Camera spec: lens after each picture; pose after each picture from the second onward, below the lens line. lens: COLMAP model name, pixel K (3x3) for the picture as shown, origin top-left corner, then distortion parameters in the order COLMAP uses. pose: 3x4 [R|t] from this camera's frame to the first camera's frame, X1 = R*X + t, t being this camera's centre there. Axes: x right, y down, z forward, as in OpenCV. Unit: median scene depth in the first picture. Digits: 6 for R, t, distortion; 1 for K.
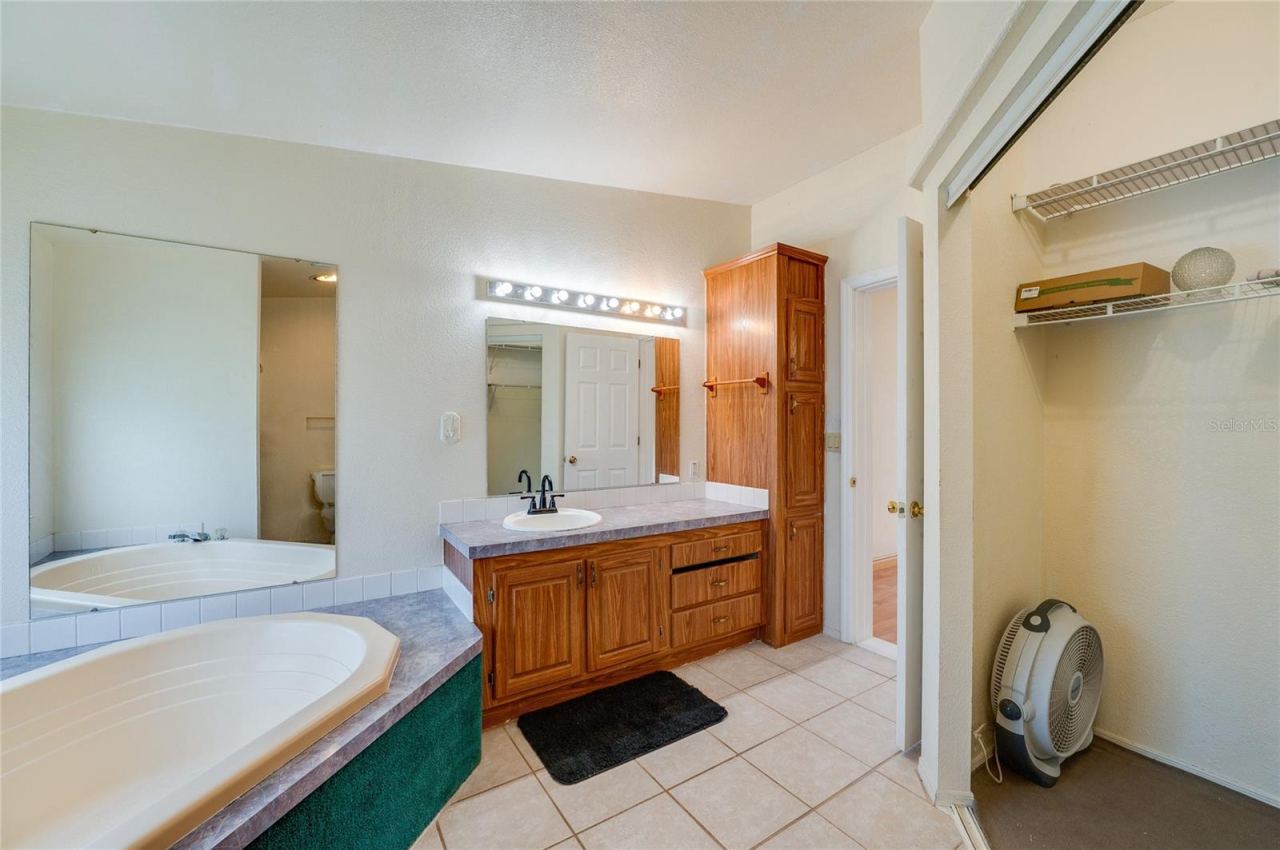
lens RADIAL K [[528.7, 0, 632.1], [0, 528.7, 420.5], [0, 0, 1]] dist [-0.000478, 0.000008]
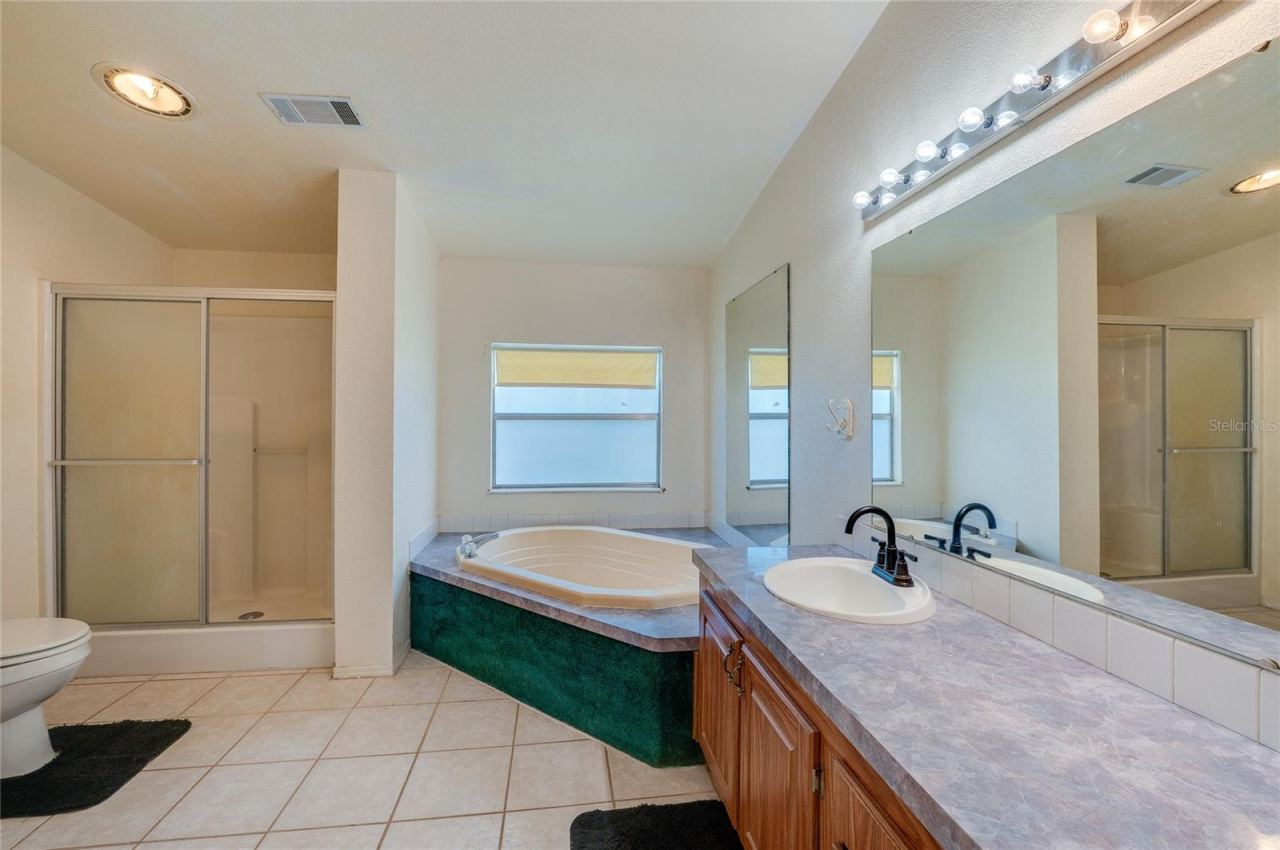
lens RADIAL K [[528.7, 0, 632.1], [0, 528.7, 420.5], [0, 0, 1]] dist [-0.000478, 0.000008]
pose [[-0.425927, -0.001854, -0.904756, 0.622909], [-0.004002, 0.999992, -0.000166, 0.012836], [0.904749, 0.003550, -0.425931, 1.415507]]
